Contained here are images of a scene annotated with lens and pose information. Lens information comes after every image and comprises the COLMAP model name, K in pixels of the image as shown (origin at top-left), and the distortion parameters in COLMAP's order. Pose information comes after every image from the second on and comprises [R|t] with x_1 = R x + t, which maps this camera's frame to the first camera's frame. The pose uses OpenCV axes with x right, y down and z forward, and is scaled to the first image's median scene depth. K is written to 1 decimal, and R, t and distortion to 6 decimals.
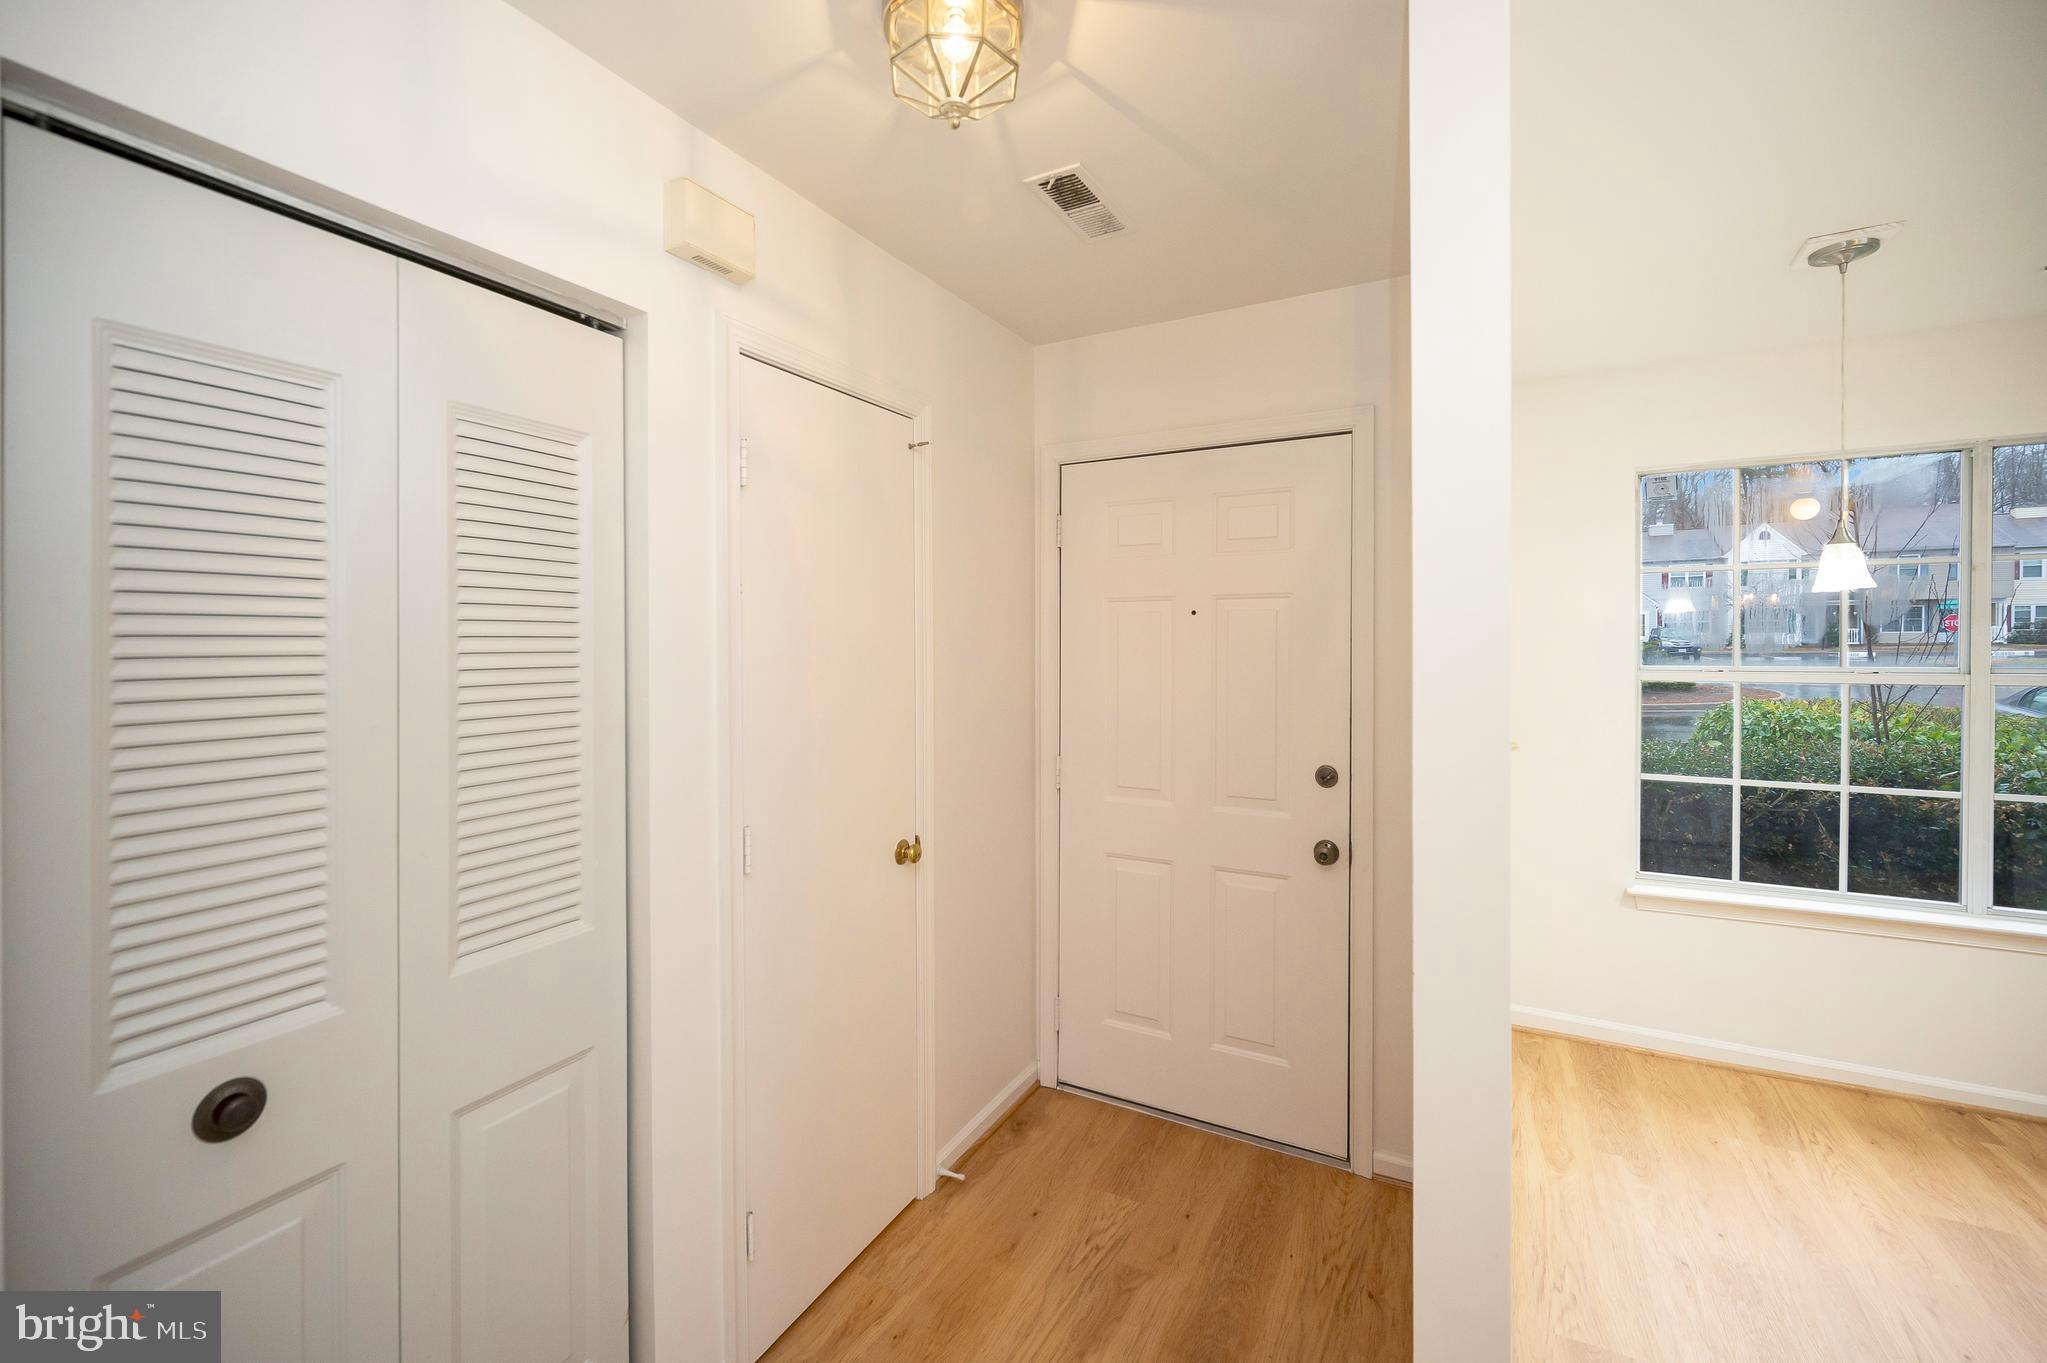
lens RADIAL K [[857.2, 0, 1039.4], [0, 857.2, 659.5], [0, 0, 1]] dist [0.007317, 0.000220]
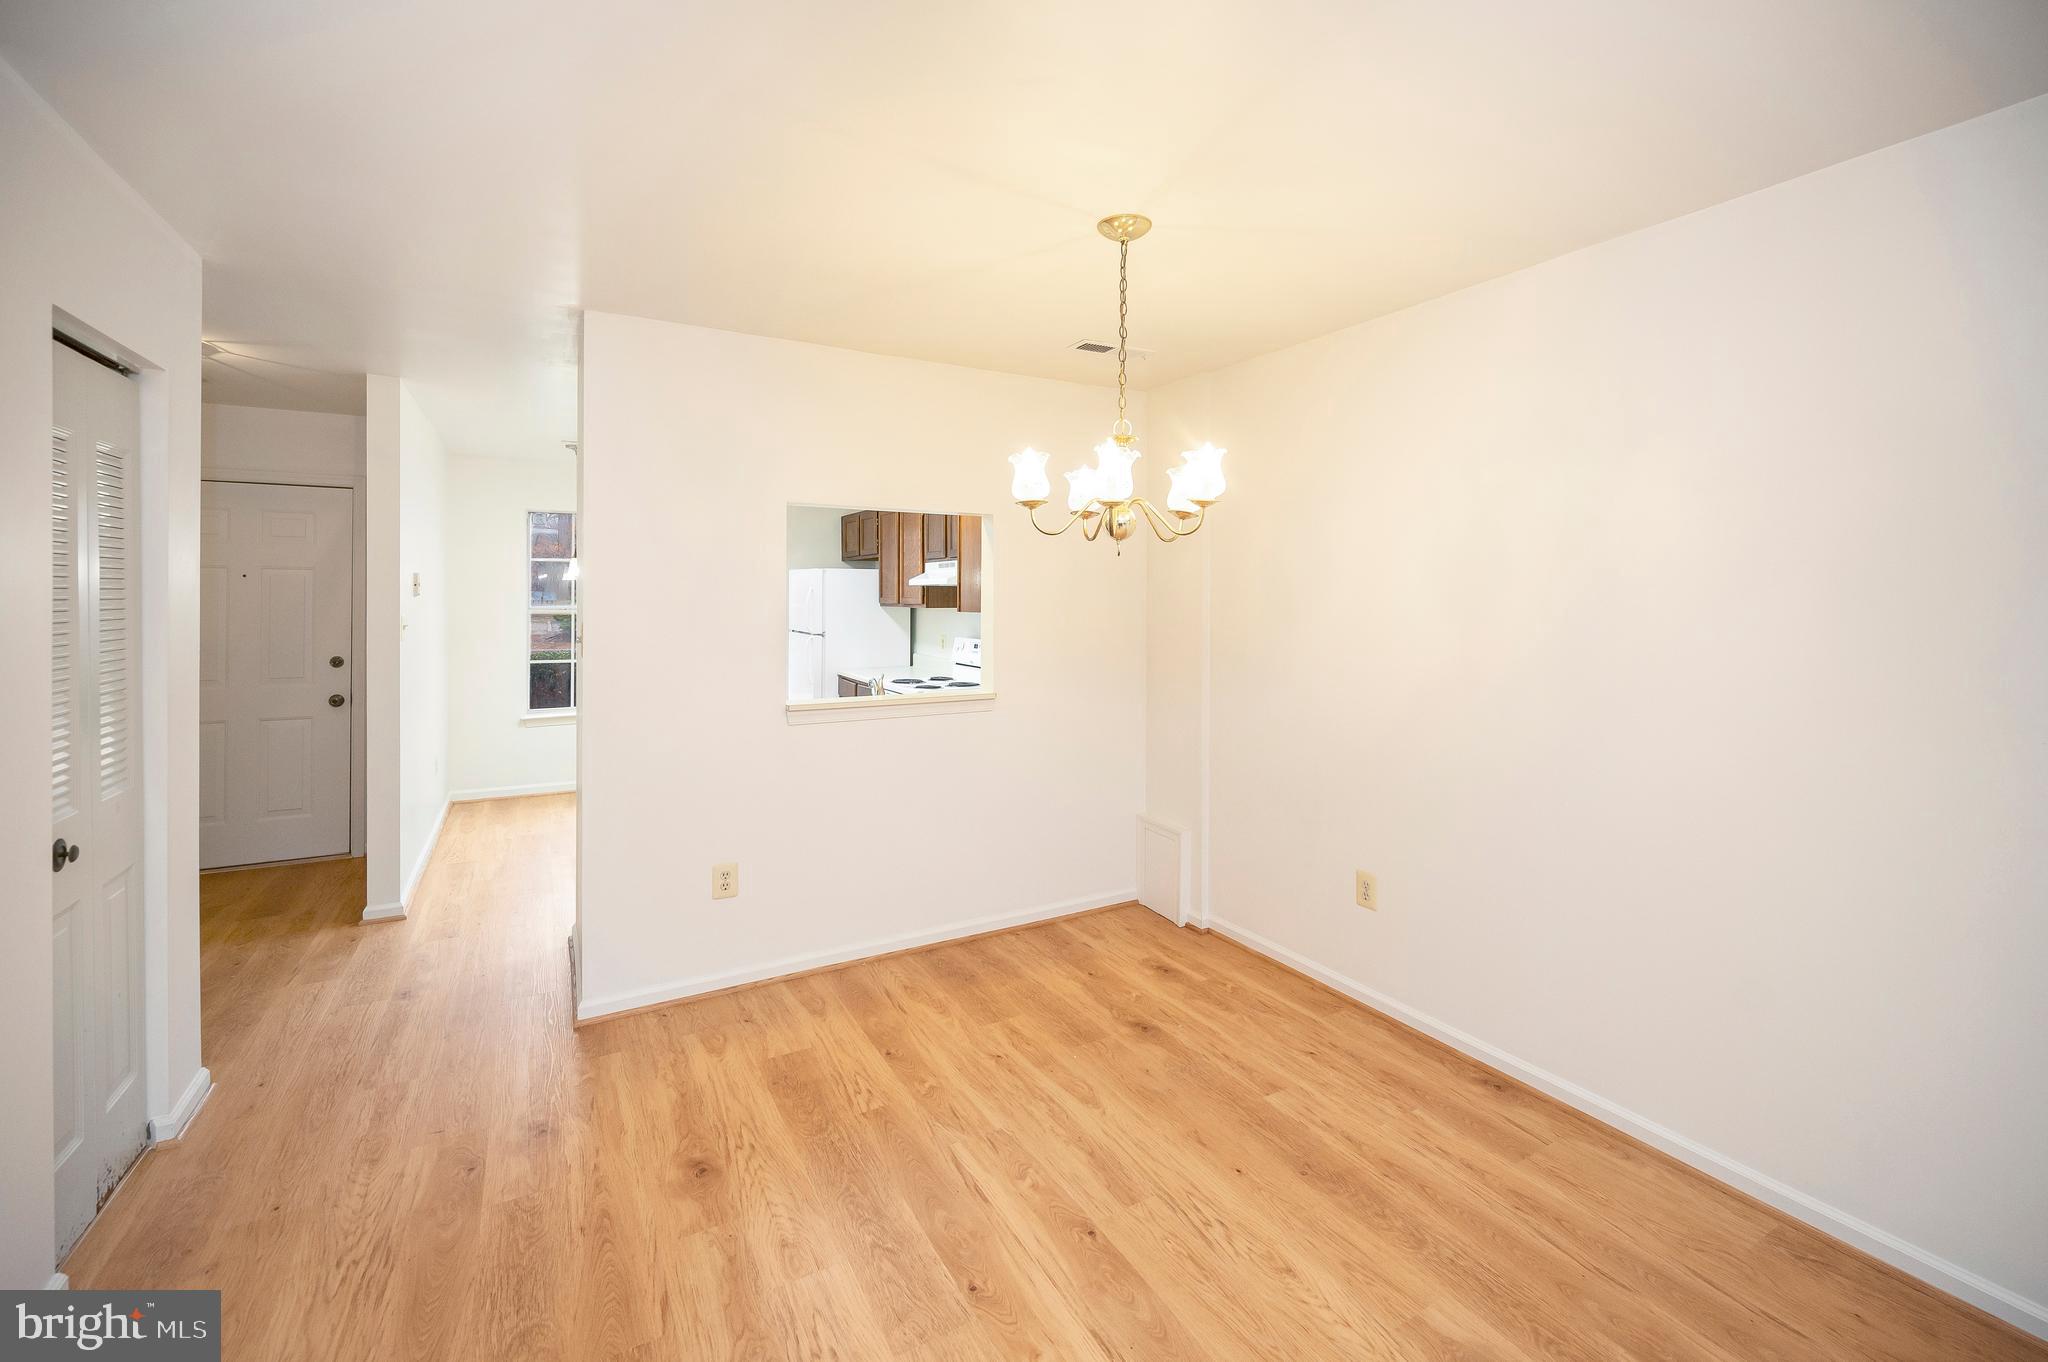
lens RADIAL K [[850.3, 0, 1025.7], [0, 850.3, 593.7], [0, 0, 1]] dist [0.004475, -0.001929]
pose [[0.548224, 0.009964, 0.836272, -0.347072], [0.010137, 0.999776, -0.018557, 0.026562], [-0.836270, 0.018651, 0.548000, -1.113082]]
